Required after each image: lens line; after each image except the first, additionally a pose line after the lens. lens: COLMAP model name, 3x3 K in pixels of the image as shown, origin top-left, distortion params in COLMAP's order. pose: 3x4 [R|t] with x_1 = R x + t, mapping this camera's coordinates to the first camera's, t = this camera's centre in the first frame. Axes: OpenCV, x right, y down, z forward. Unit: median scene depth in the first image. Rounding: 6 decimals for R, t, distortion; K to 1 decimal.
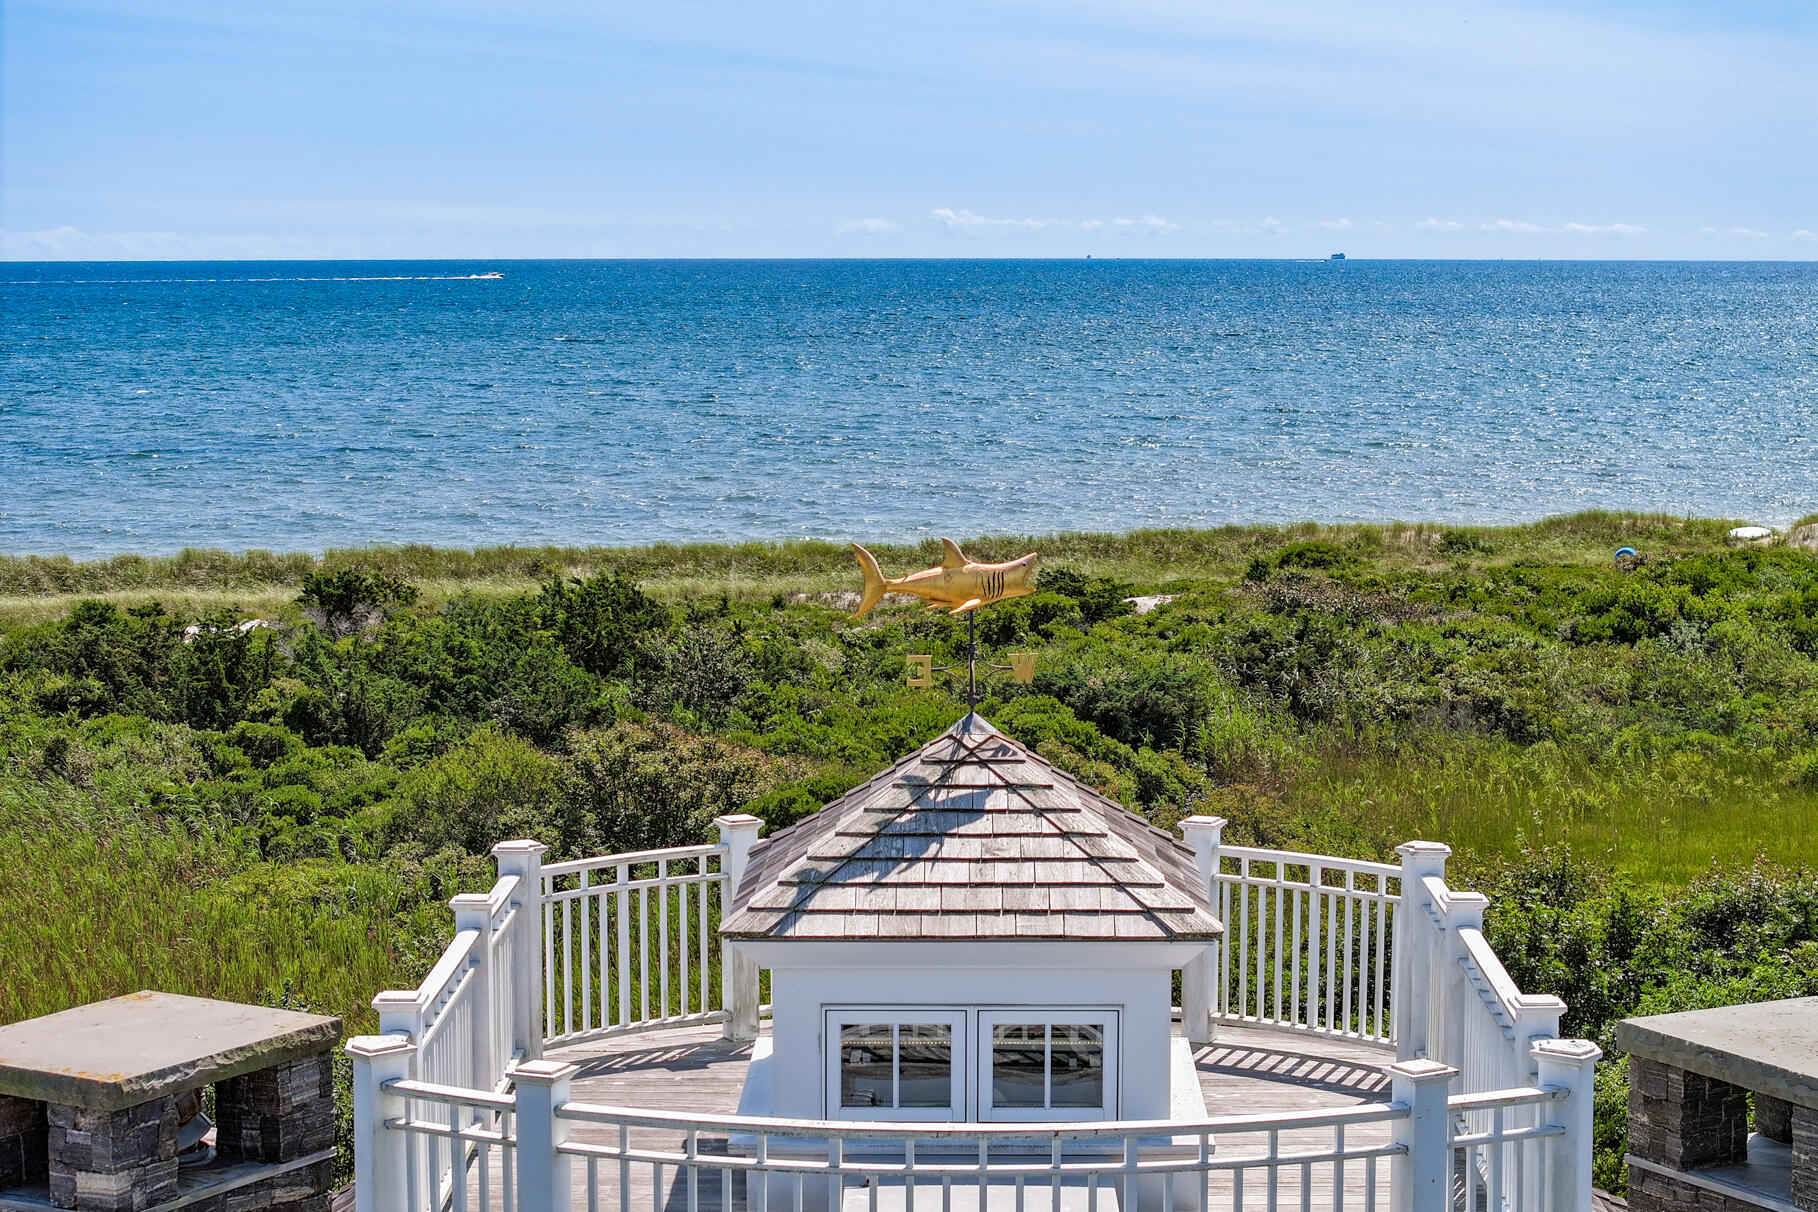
lens RADIAL K [[3599.2, 0, 906.7], [0, 3599.2, 602.5], [0, 0, 1]] dist [-0.175147, 0.000000]
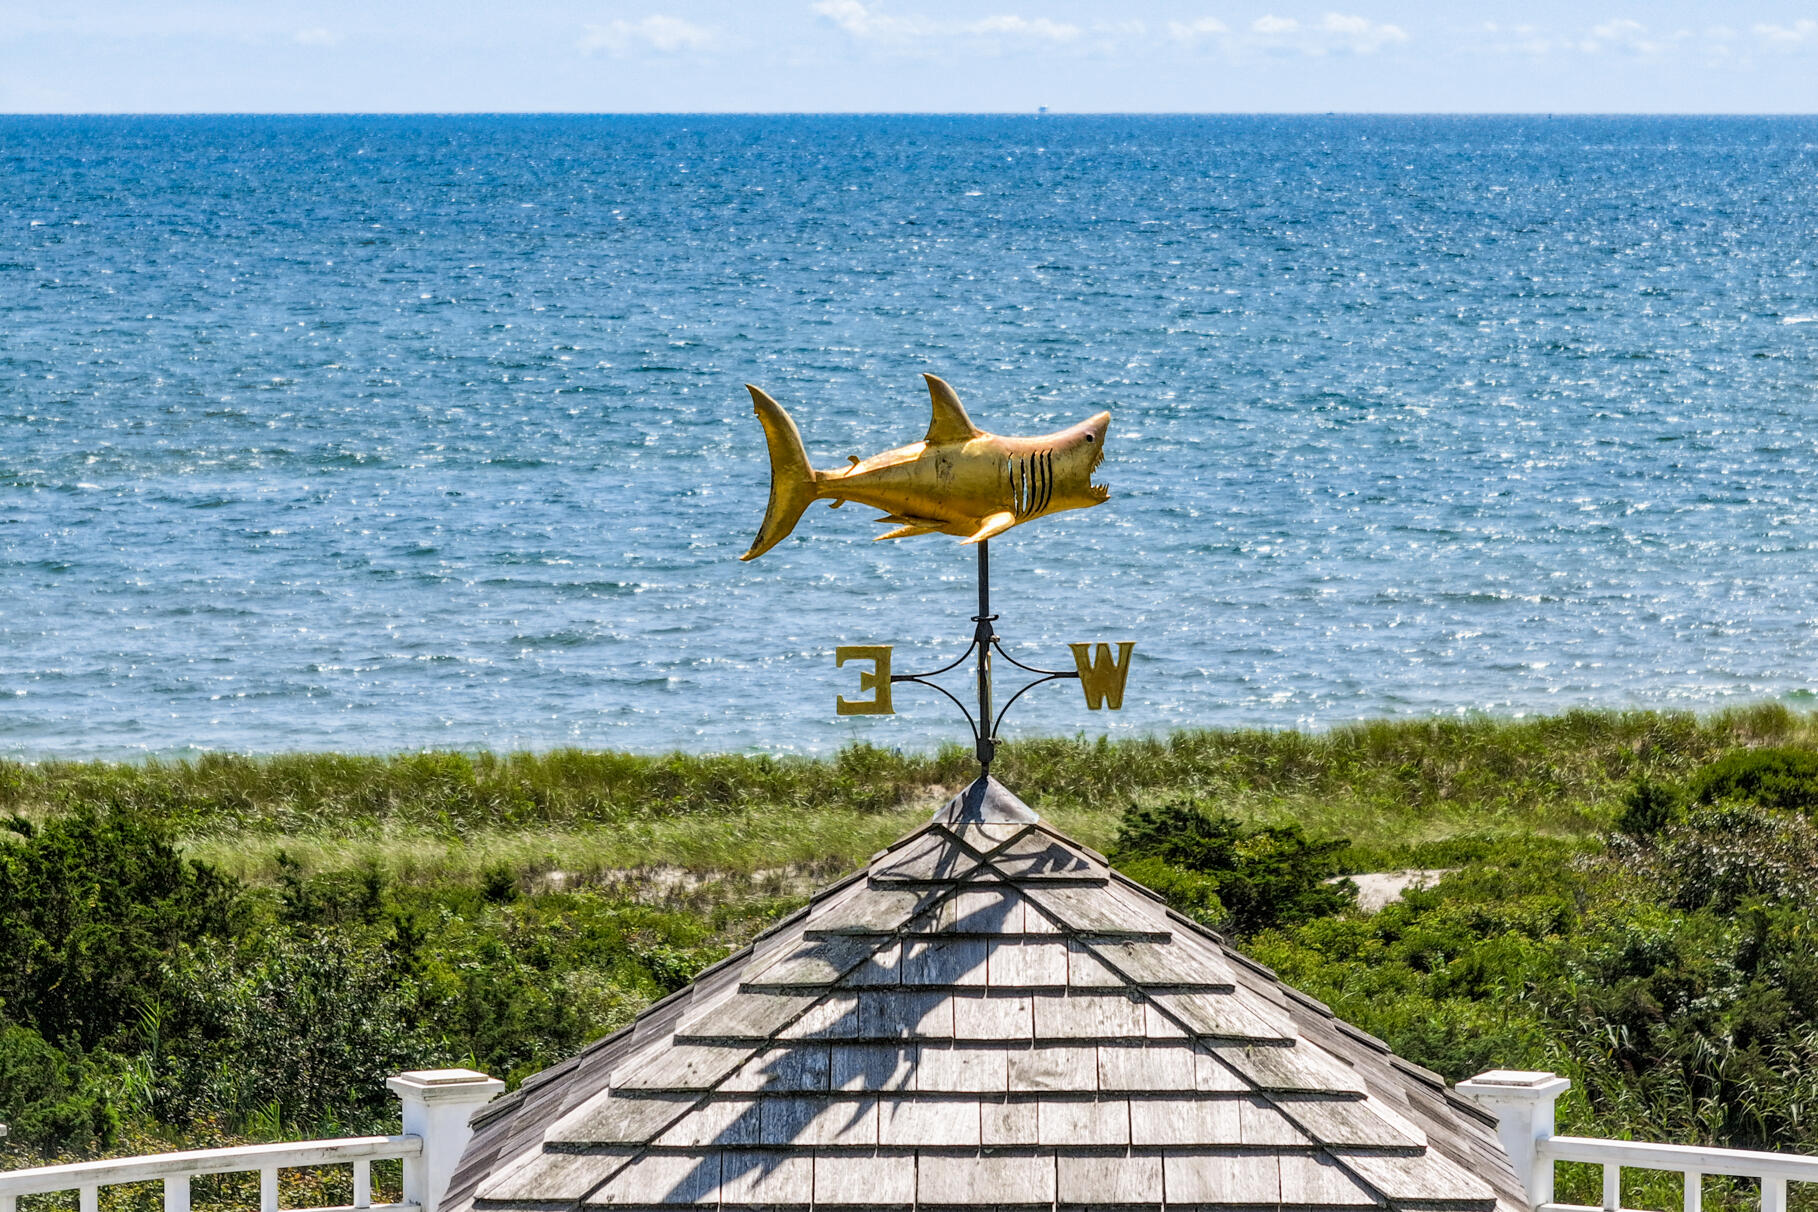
lens RADIAL K [[8643.8, 0, 909.6], [0, 8643.8, 607.4], [0, 0, 1]] dist [-0.095182, 0.000000]
pose [[0.999925, -0.000643, 0.012222, -0.000498], [0.001097, 0.999308, -0.037170, 0.006382], [-0.012190, 0.037180, 0.999234, -0.006657]]
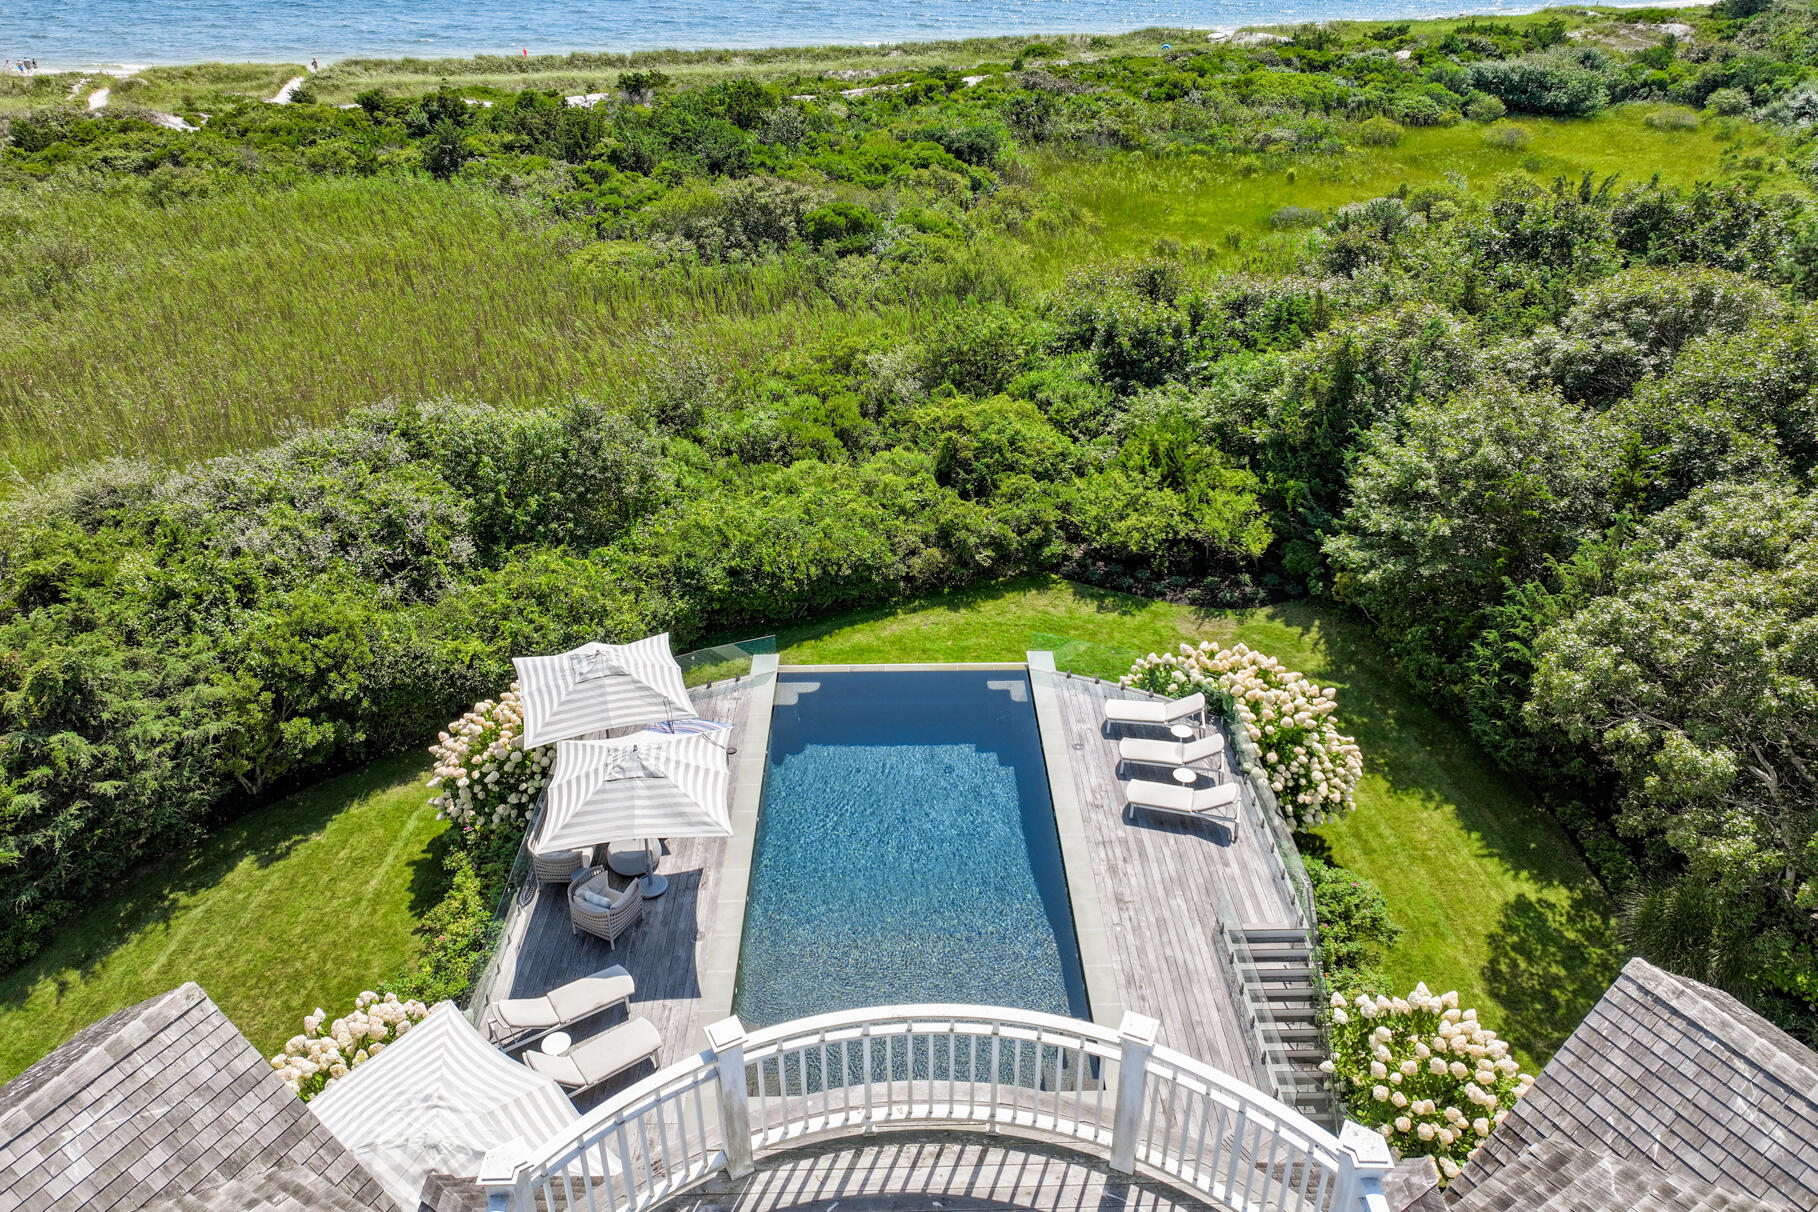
lens RADIAL K [[1285.3, 0, 914.0], [0, 1285.3, 552.7], [0, 0, 1]] dist [-0.002753, 0.007609]
pose [[0.999560, -0.011545, 0.027326, 0.000188], [0.000589, 0.928704, 0.370822, -0.033660], [-0.029659, -0.370643, 0.928302, 0.101836]]
